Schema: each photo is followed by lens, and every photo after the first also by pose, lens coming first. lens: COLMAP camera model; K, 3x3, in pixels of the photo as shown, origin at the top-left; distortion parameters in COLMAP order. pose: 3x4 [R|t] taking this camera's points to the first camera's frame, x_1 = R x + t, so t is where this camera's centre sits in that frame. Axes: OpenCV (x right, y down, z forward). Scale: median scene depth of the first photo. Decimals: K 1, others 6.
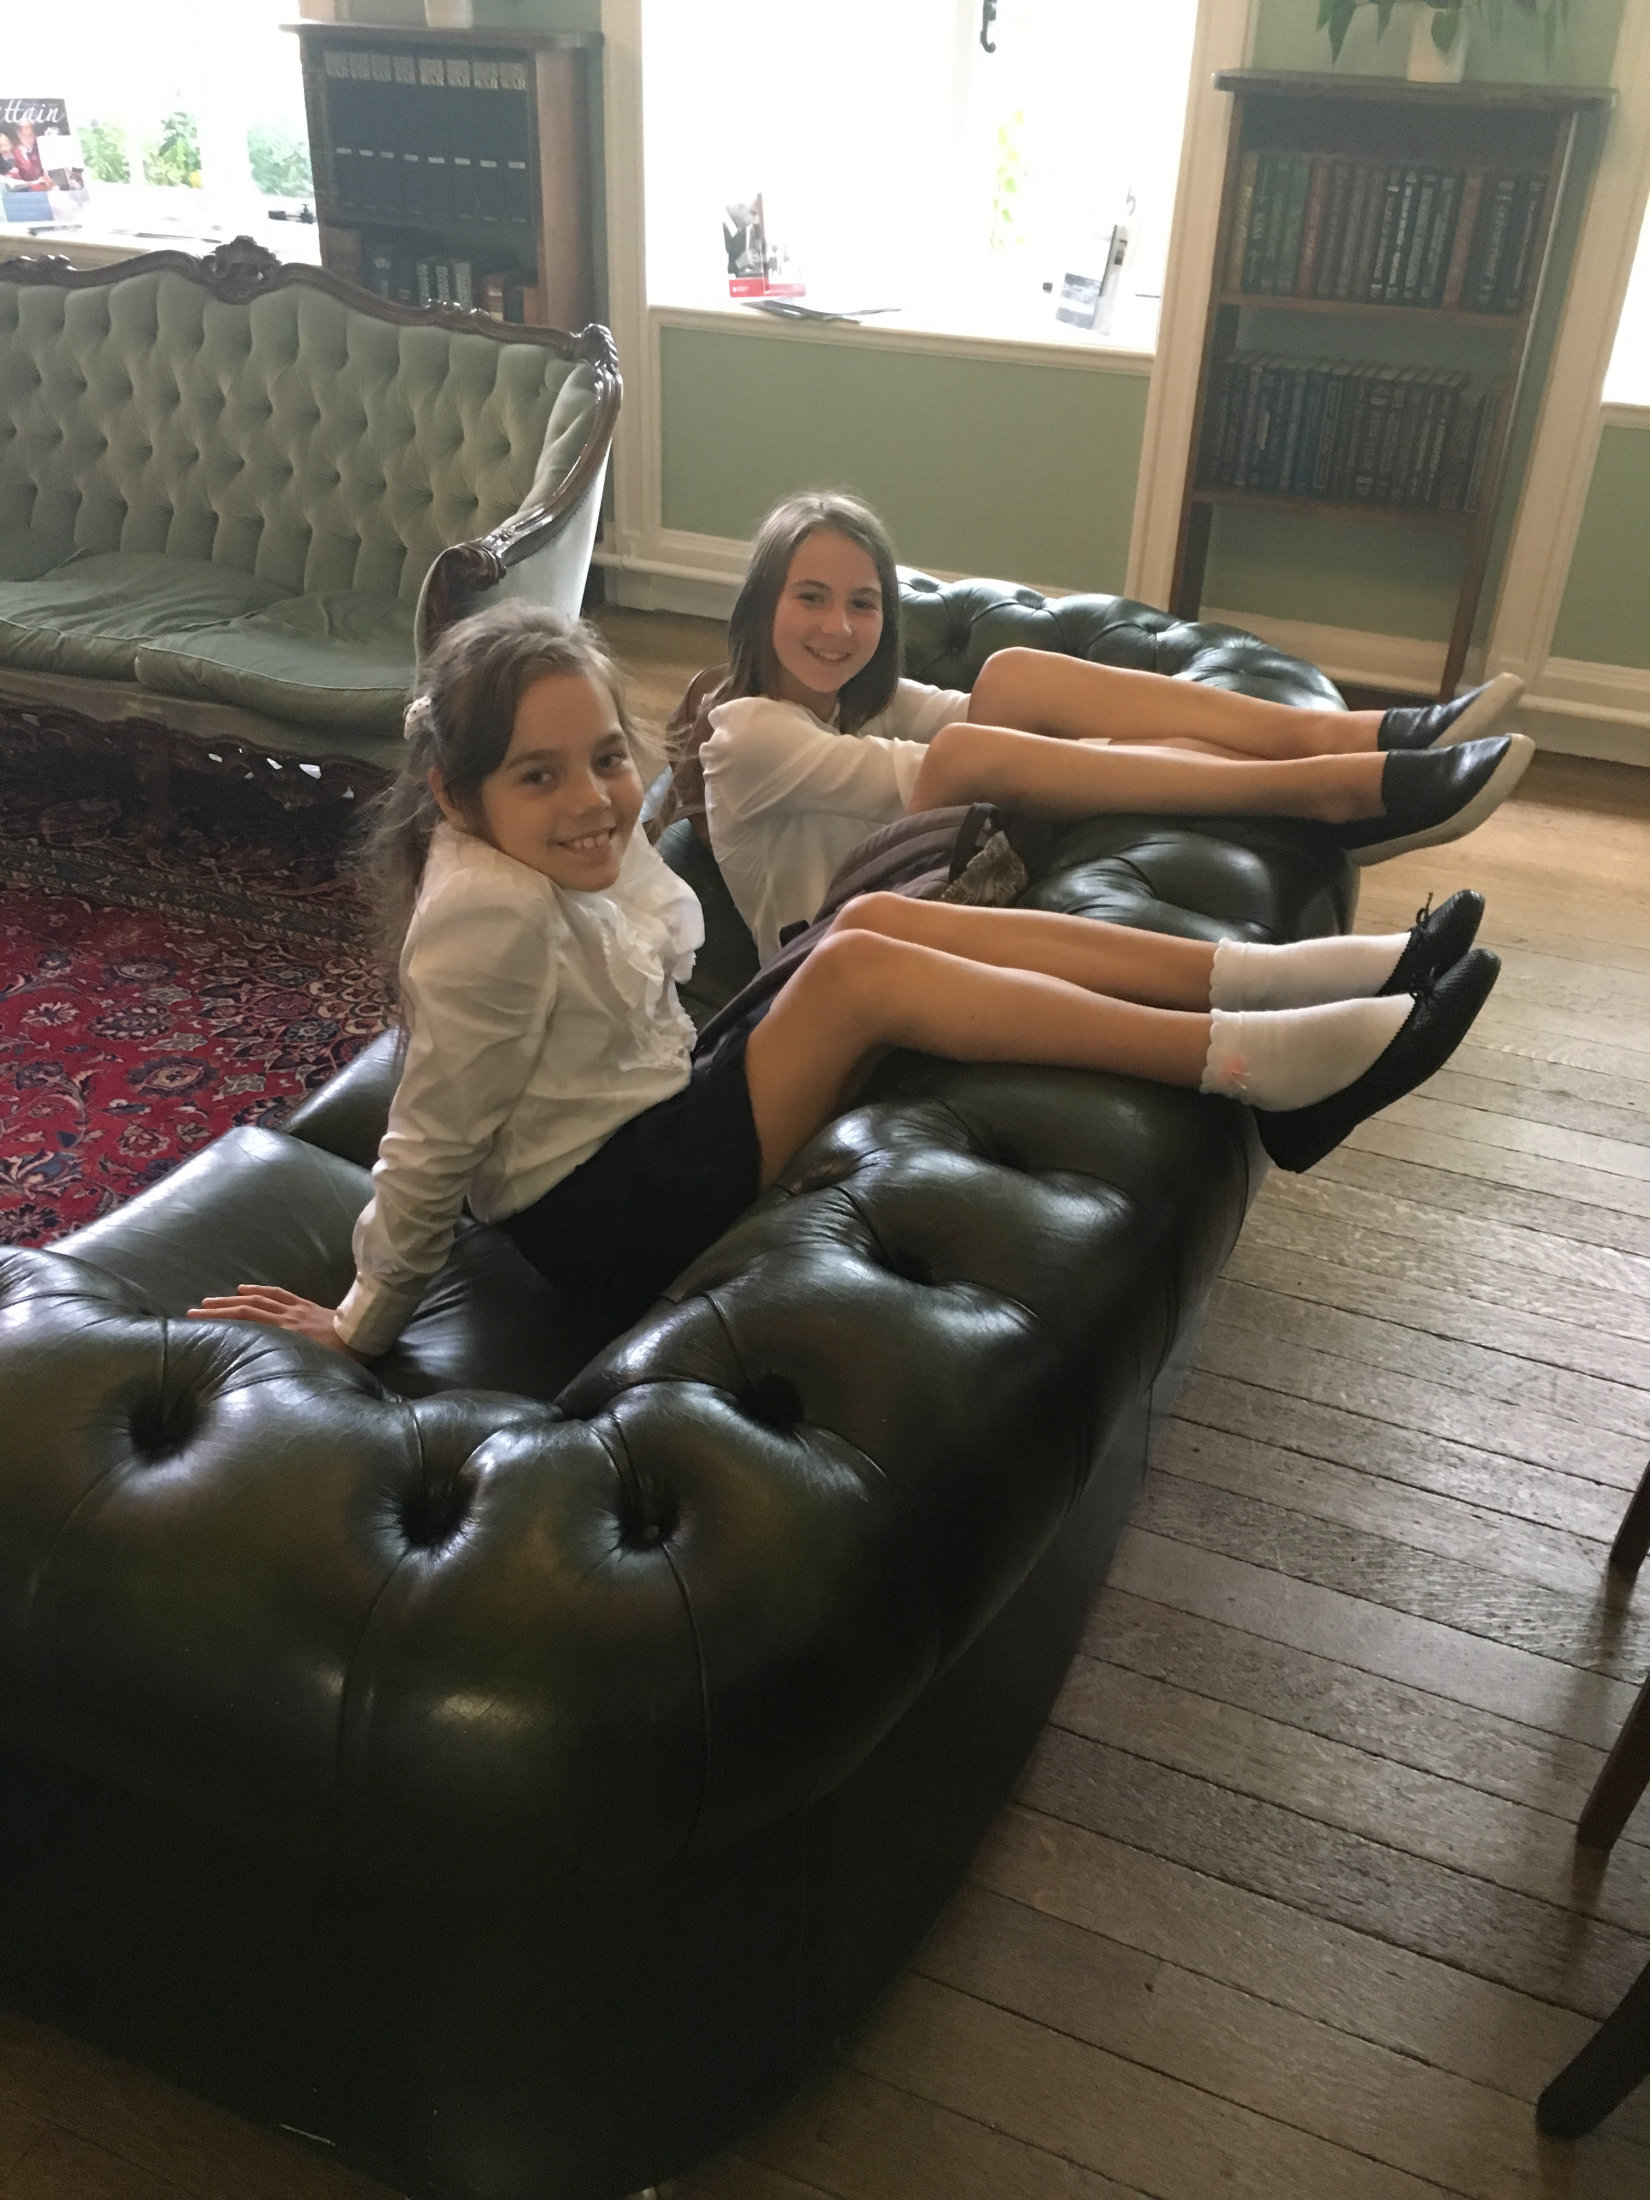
lens RADIAL K [[1853.1, 0, 825.0], [0, 1853.1, 1100.0], [0, 0, 1]] dist [0.091459, -0.135265]
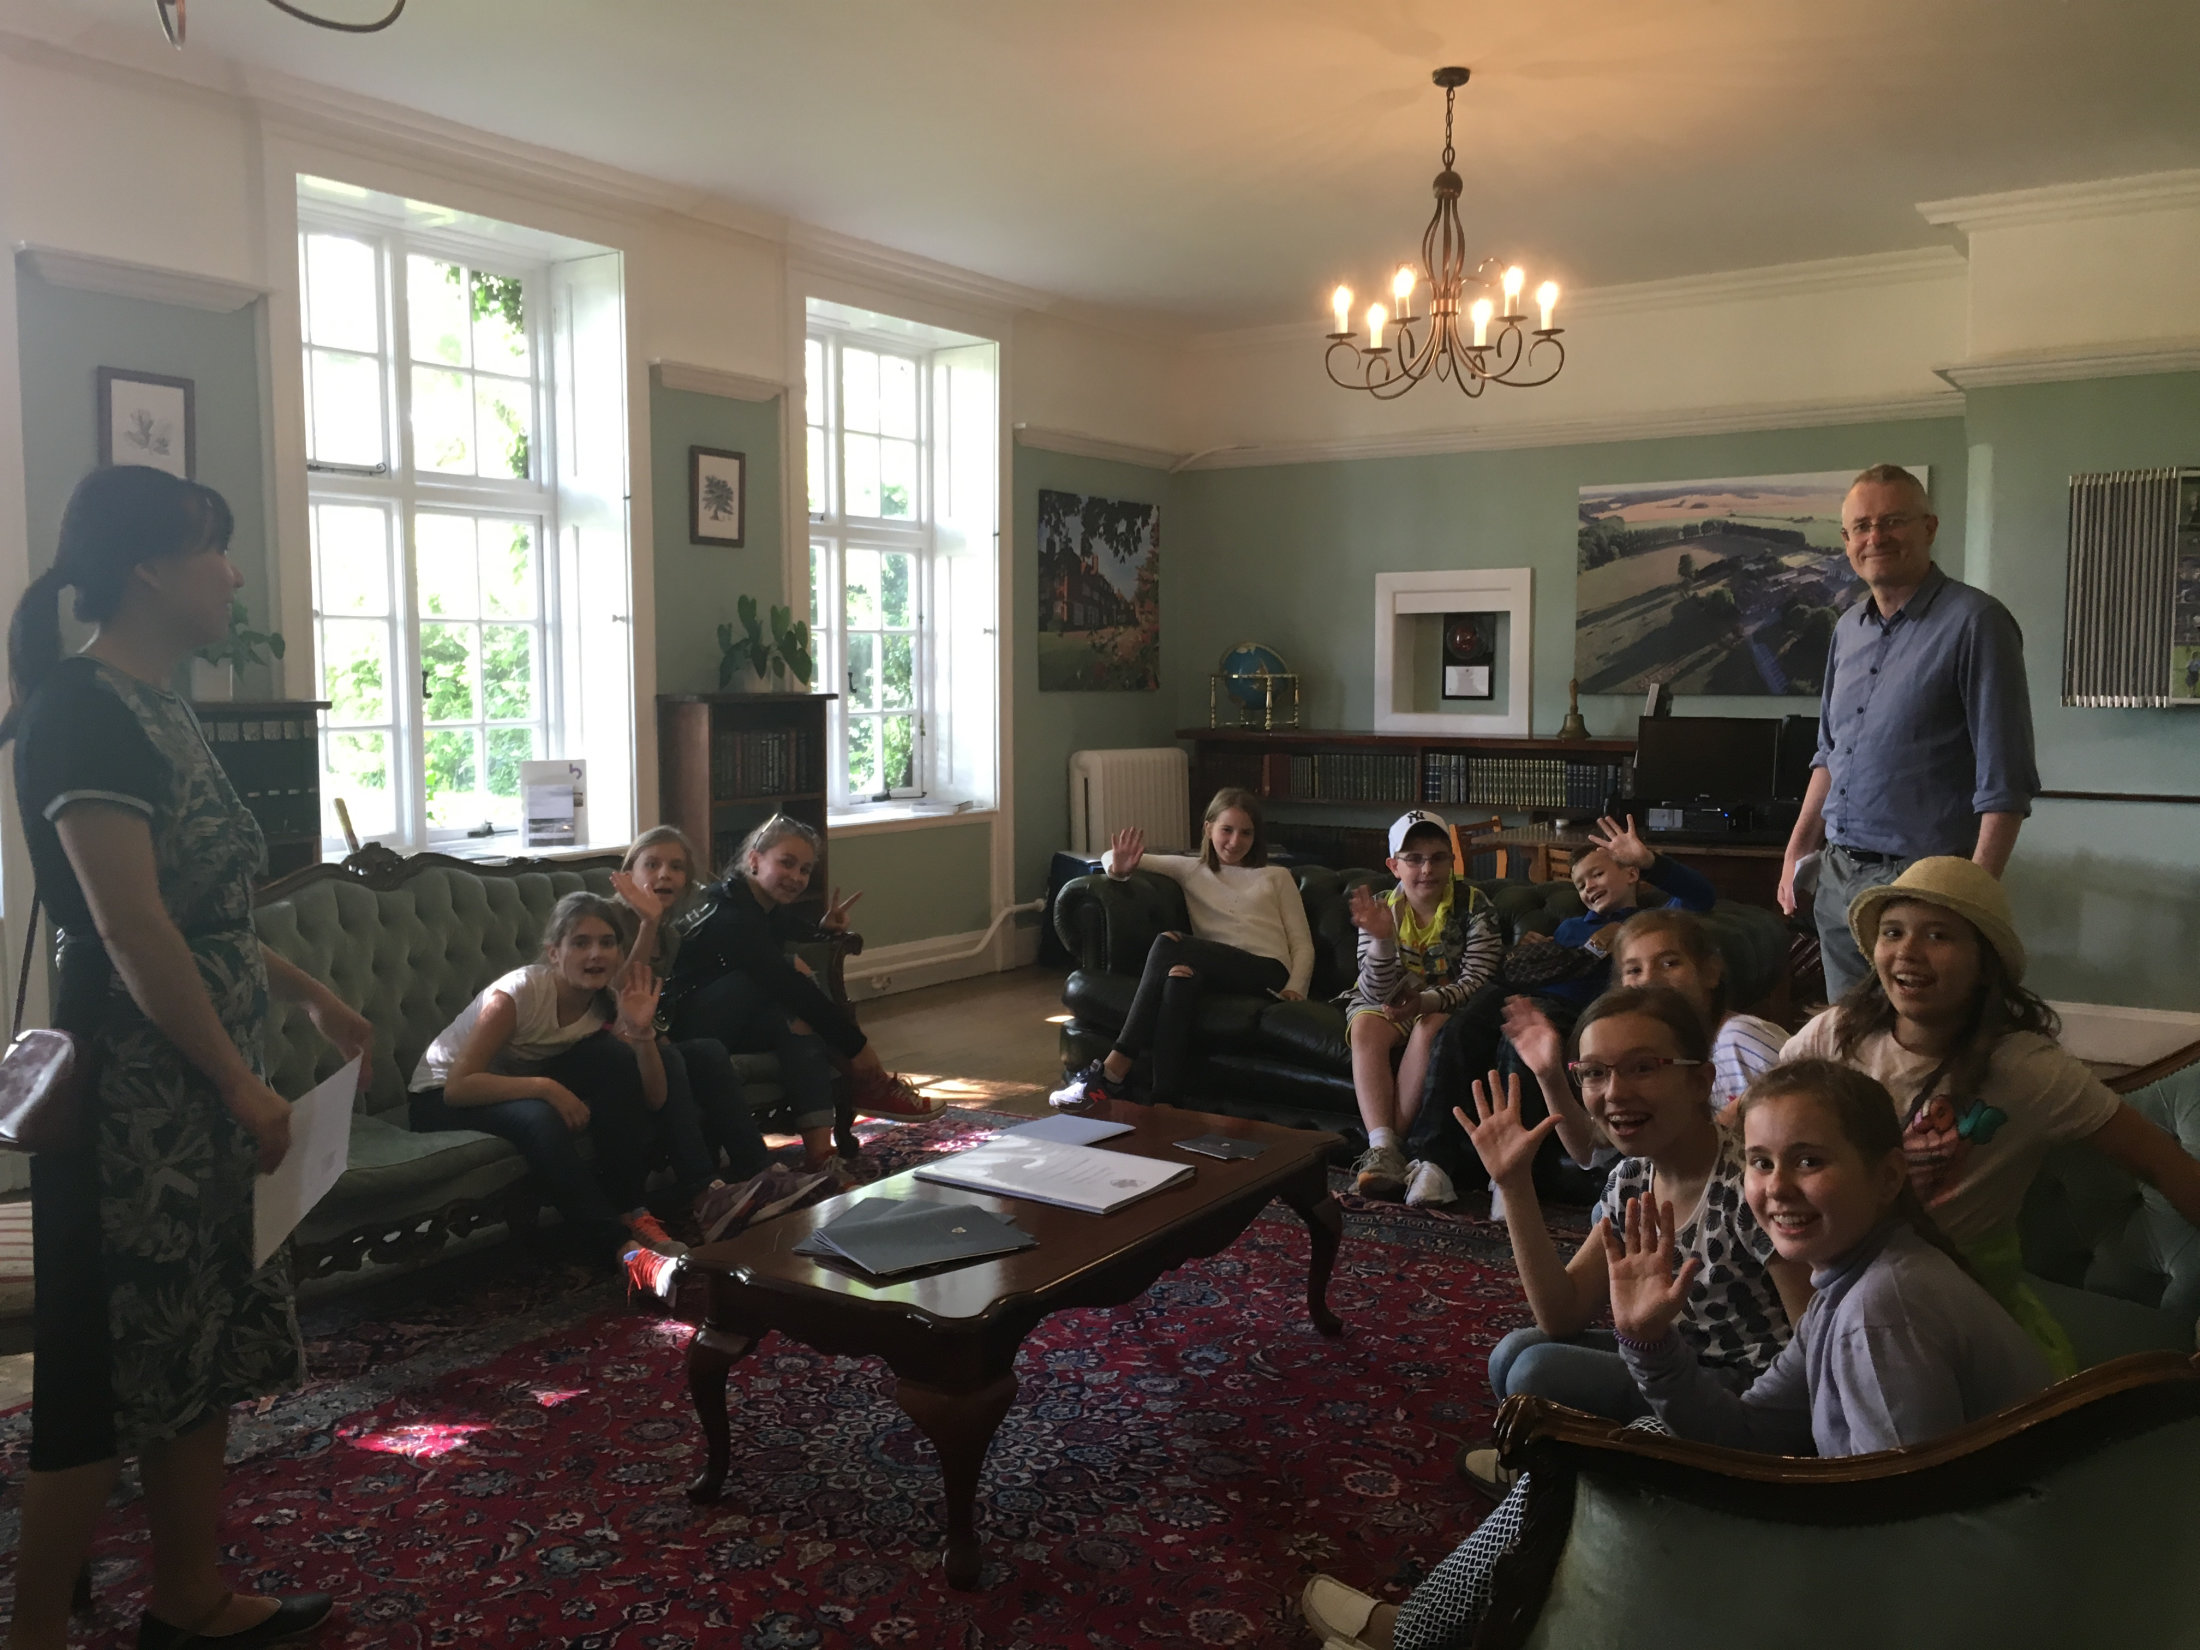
lens RADIAL K [[1853.1, 0, 1100.0], [0, 1853.1, 825.0], [0, 0, 1]] dist [0.091459, -0.135265]
pose [[0.180369, -0.113340, 0.977047, -1.457332], [0.519290, 0.854592, 0.003271, -0.225487], [-0.835347, 0.506781, 0.212999, 0.327427]]
